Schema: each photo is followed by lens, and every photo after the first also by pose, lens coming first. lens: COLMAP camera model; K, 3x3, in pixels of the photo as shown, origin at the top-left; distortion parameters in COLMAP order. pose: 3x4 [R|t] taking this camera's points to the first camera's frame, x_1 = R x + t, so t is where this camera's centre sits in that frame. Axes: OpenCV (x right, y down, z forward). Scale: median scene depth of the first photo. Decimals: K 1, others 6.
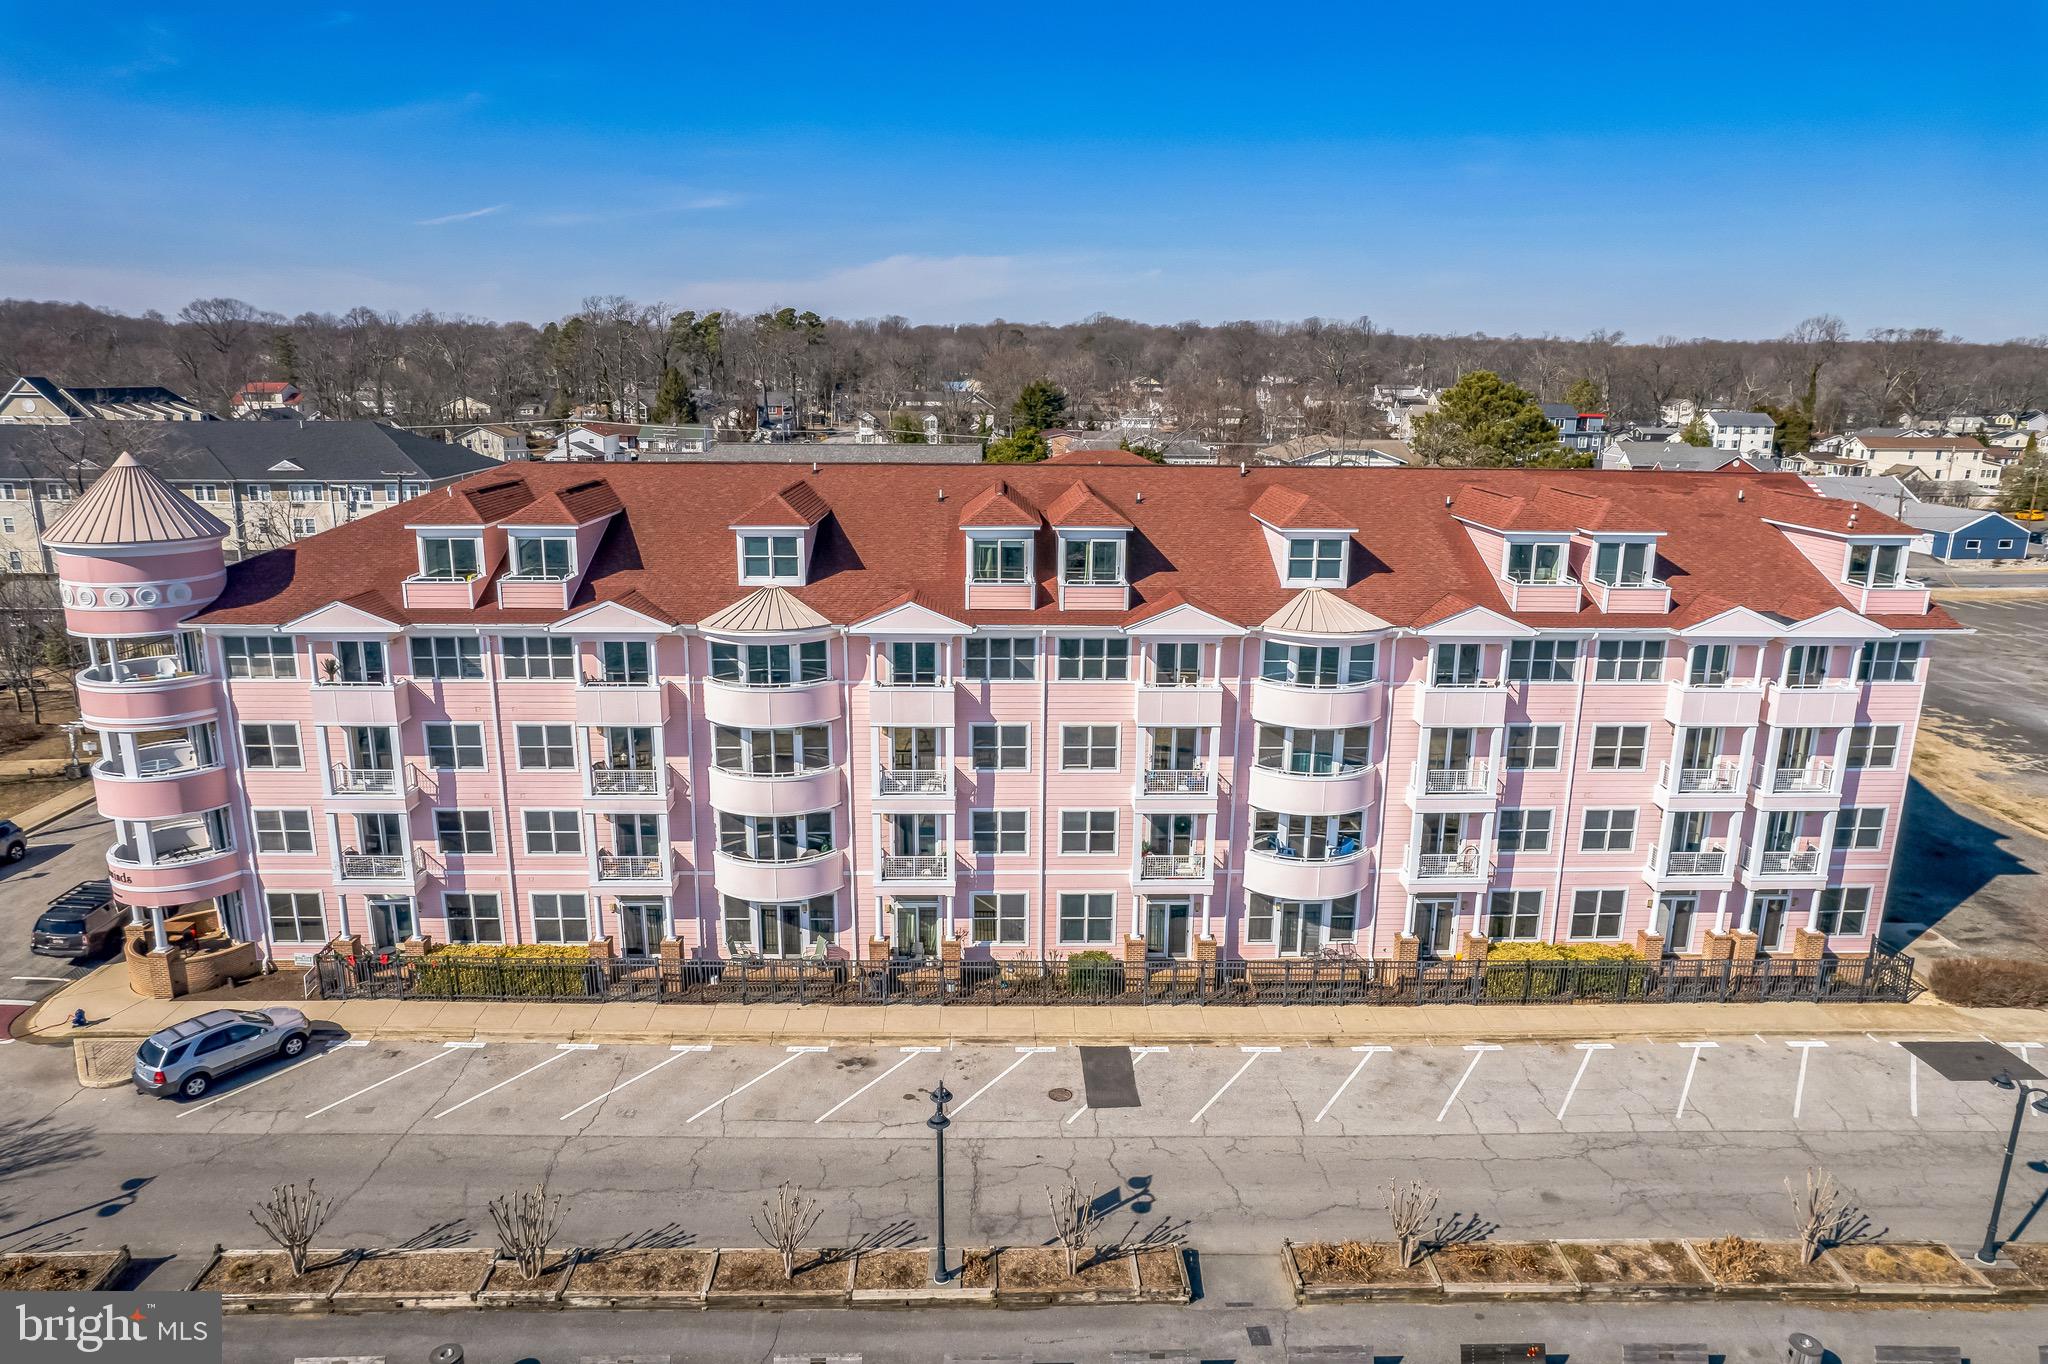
lens RADIAL K [[1322.5, 0, 1034.2], [0, 1322.5, 686.6], [0, 0, 1]] dist [-0.063897, 0.042805]
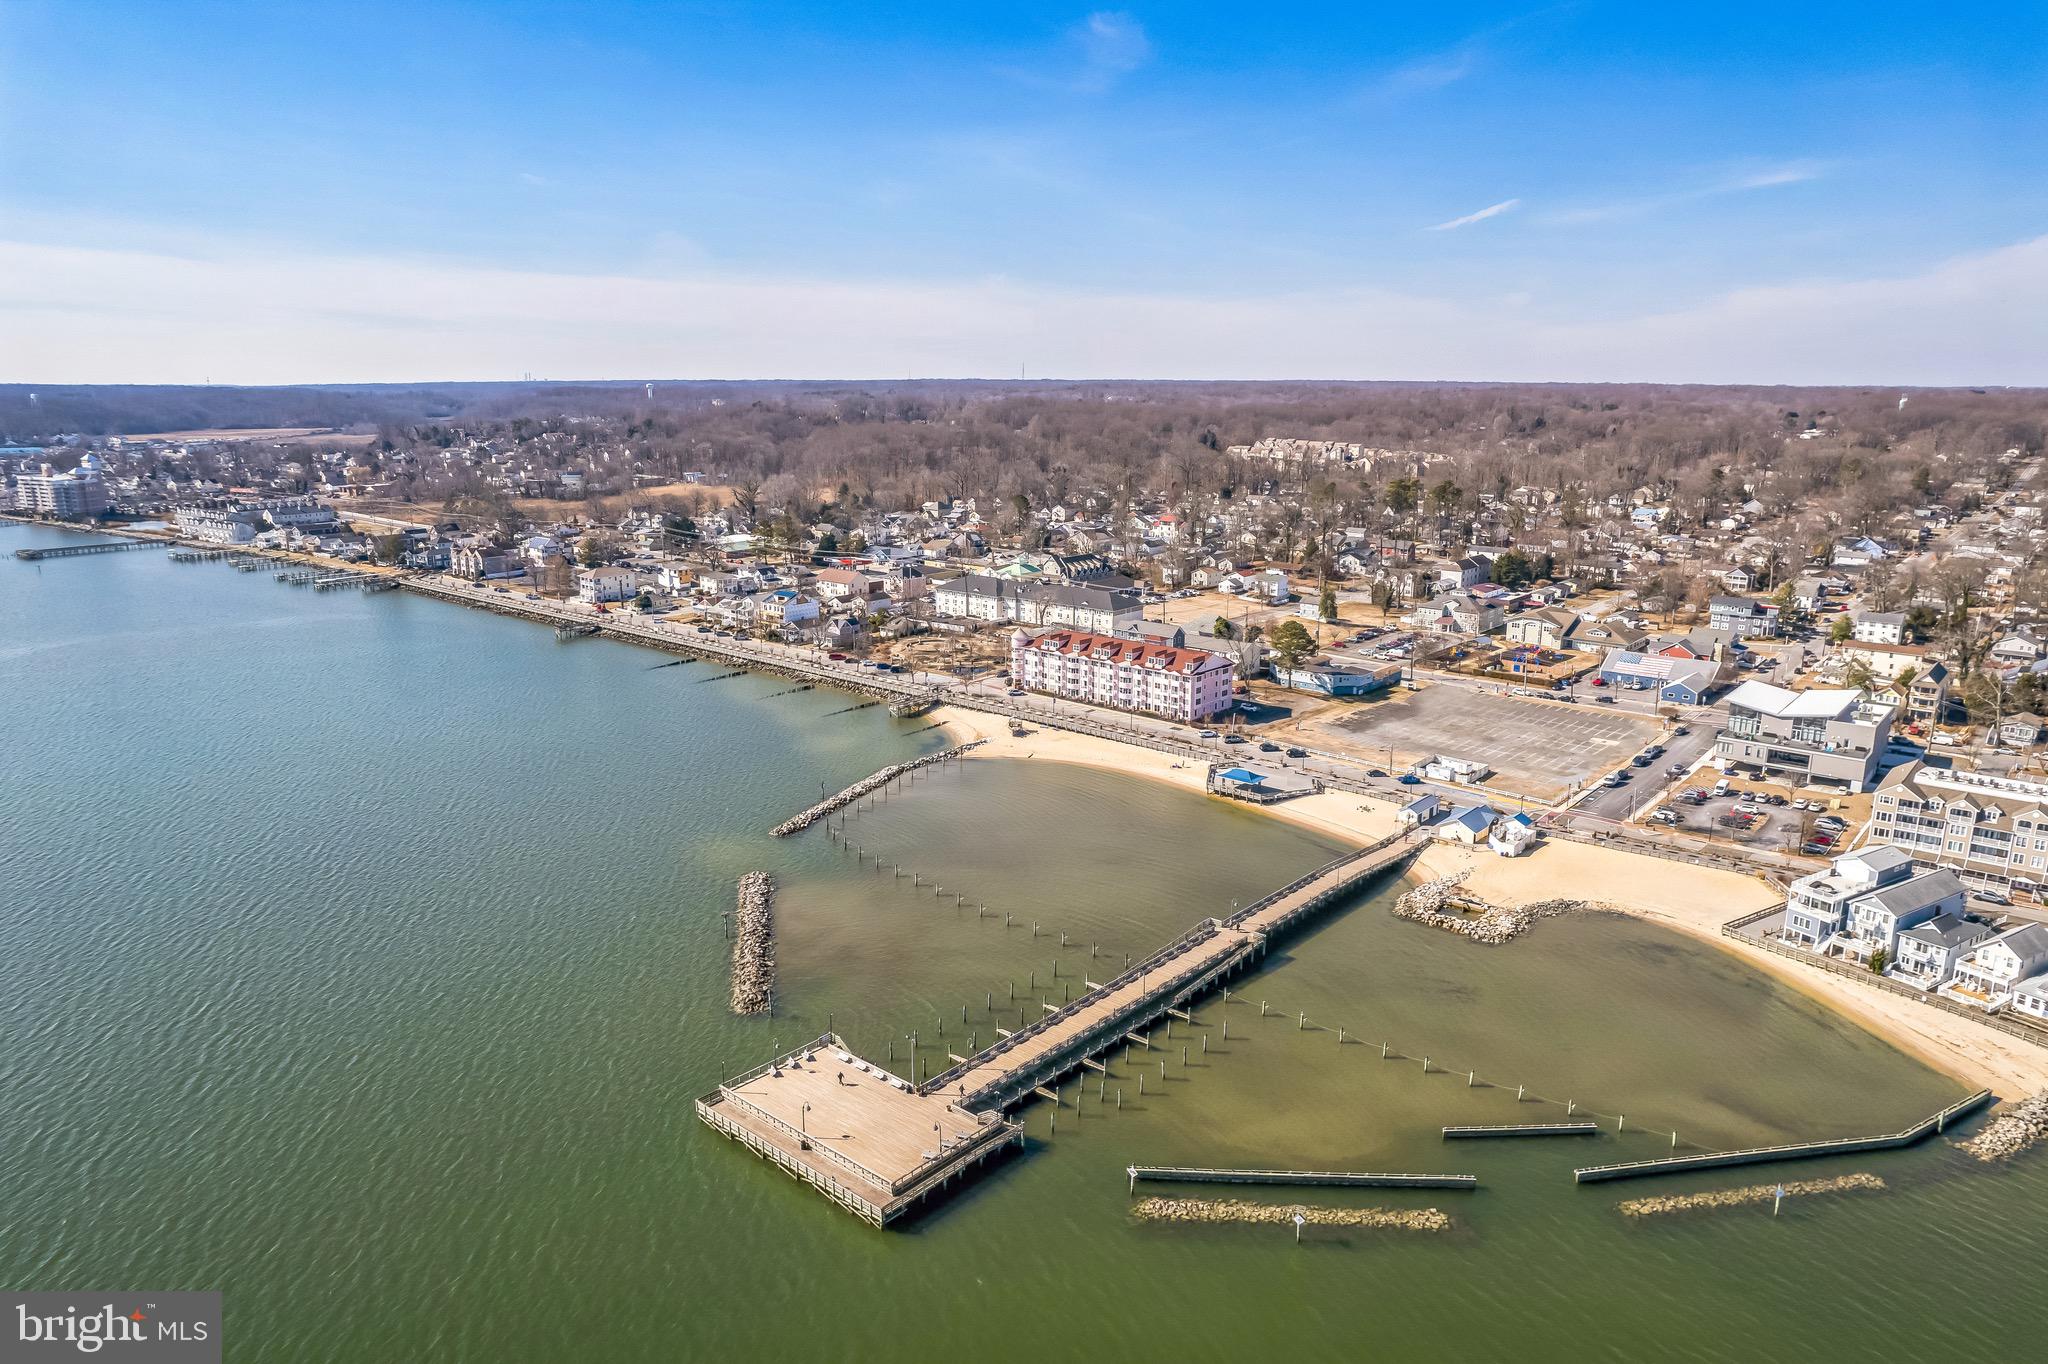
lens RADIAL K [[1322.5, 0, 1034.2], [0, 1322.5, 686.6], [0, 0, 1]] dist [-0.063897, 0.042805]
pose [[0.743935, 0.143787, -0.652599, 5.070820], [-0.154959, 0.987077, 0.040834, -0.155891], [0.650037, 0.070748, 0.756602, -5.465403]]
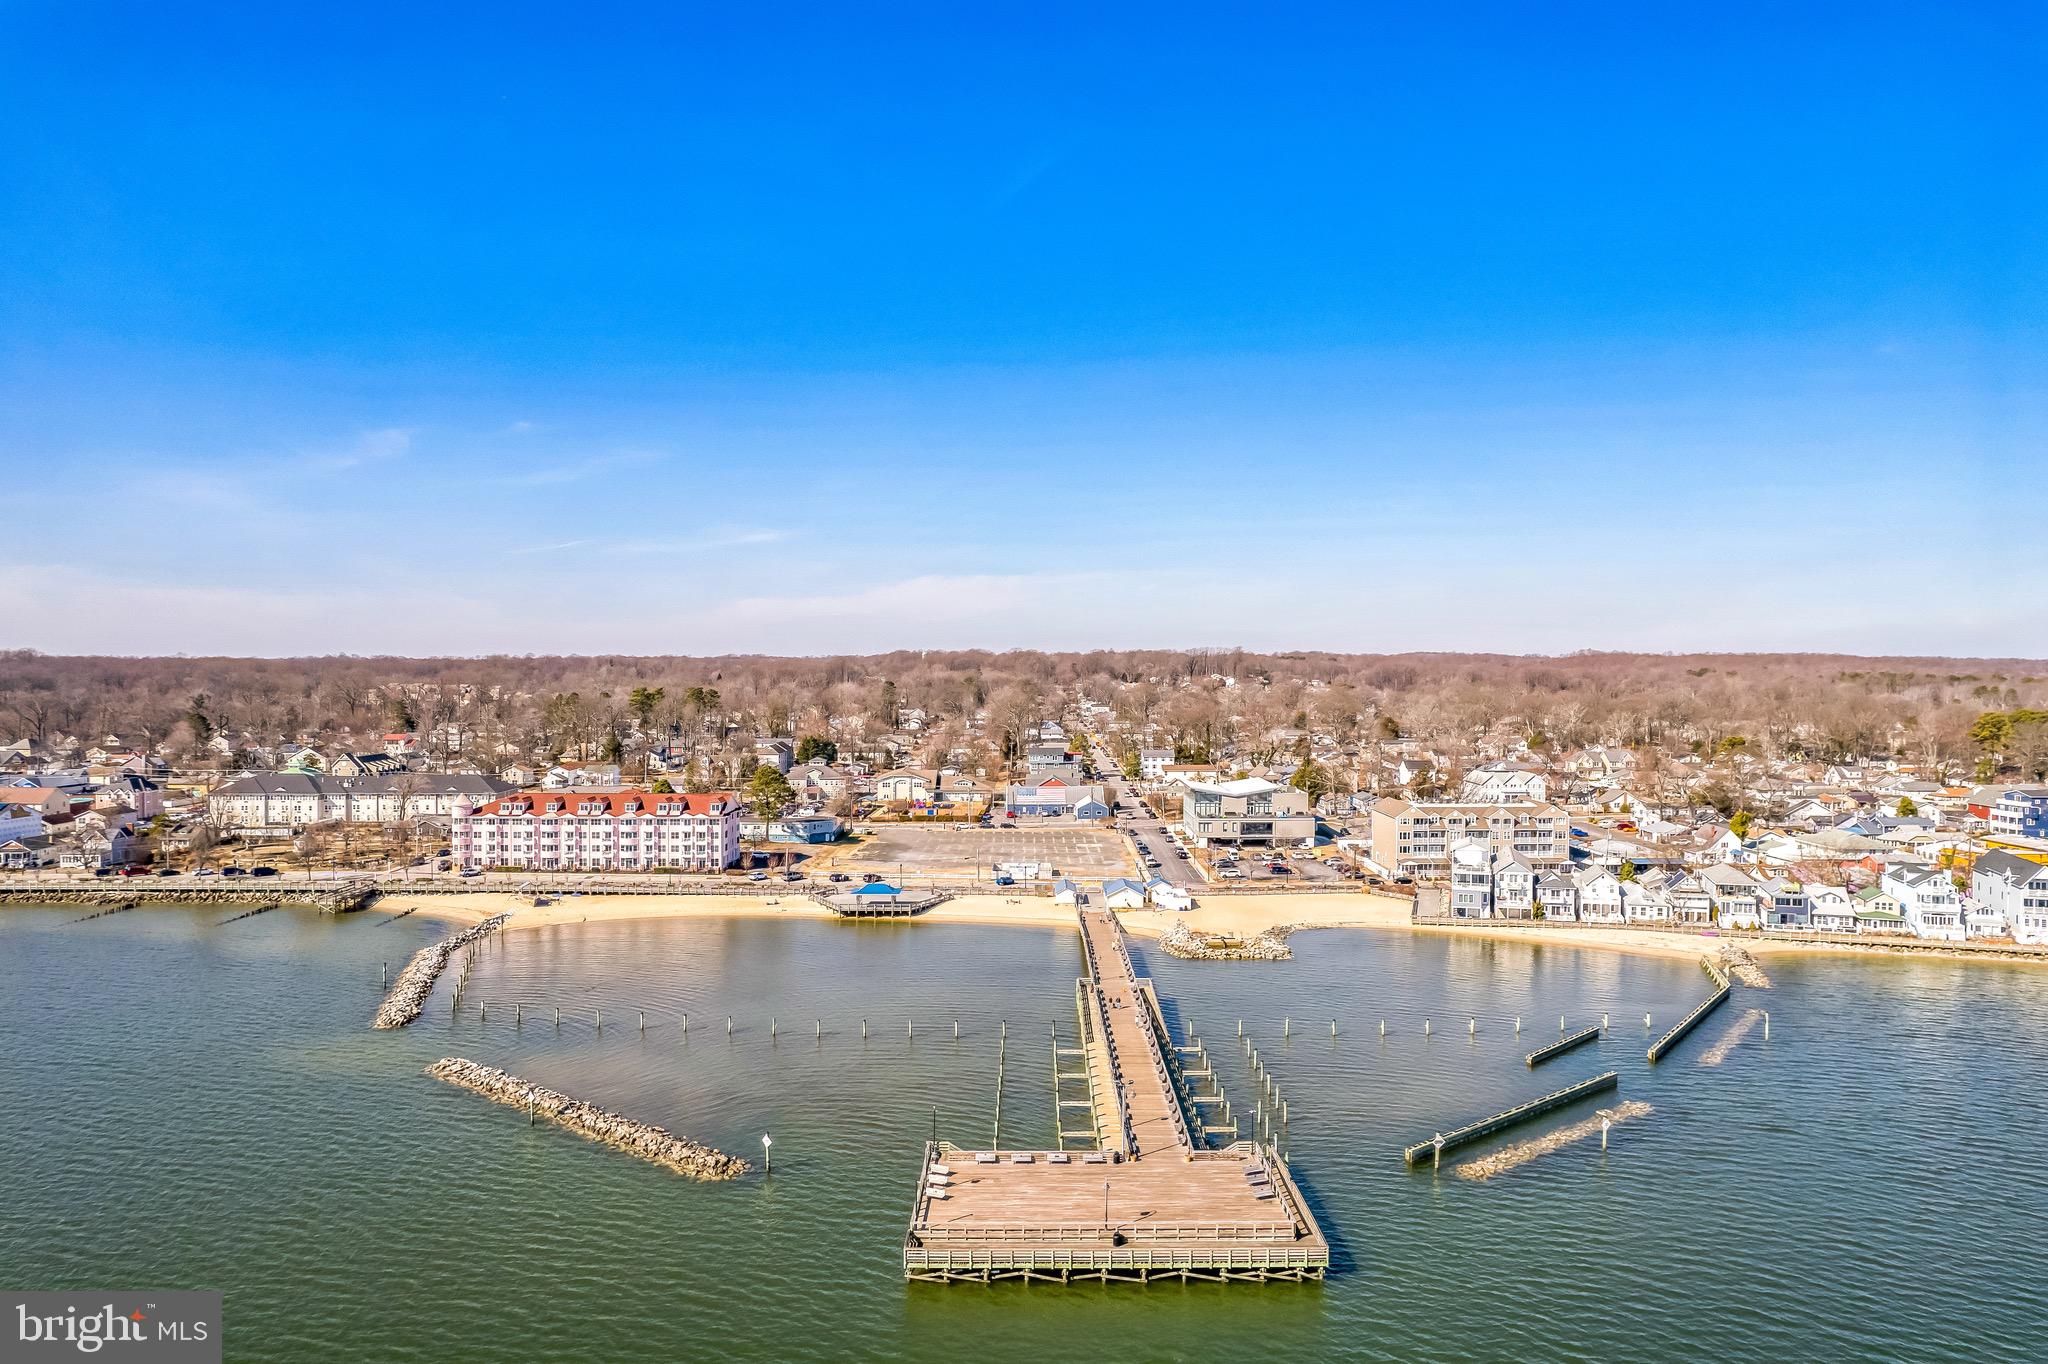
lens RADIAL K [[1322.5, 0, 1034.2], [0, 1322.5, 686.6], [0, 0, 1]] dist [-0.063897, 0.042805]
pose [[0.999814, -0.008578, -0.017284, 2.426980], [0.004500, 0.974702, -0.223465, 0.823146], [0.018764, 0.223345, 0.974559, -5.730884]]
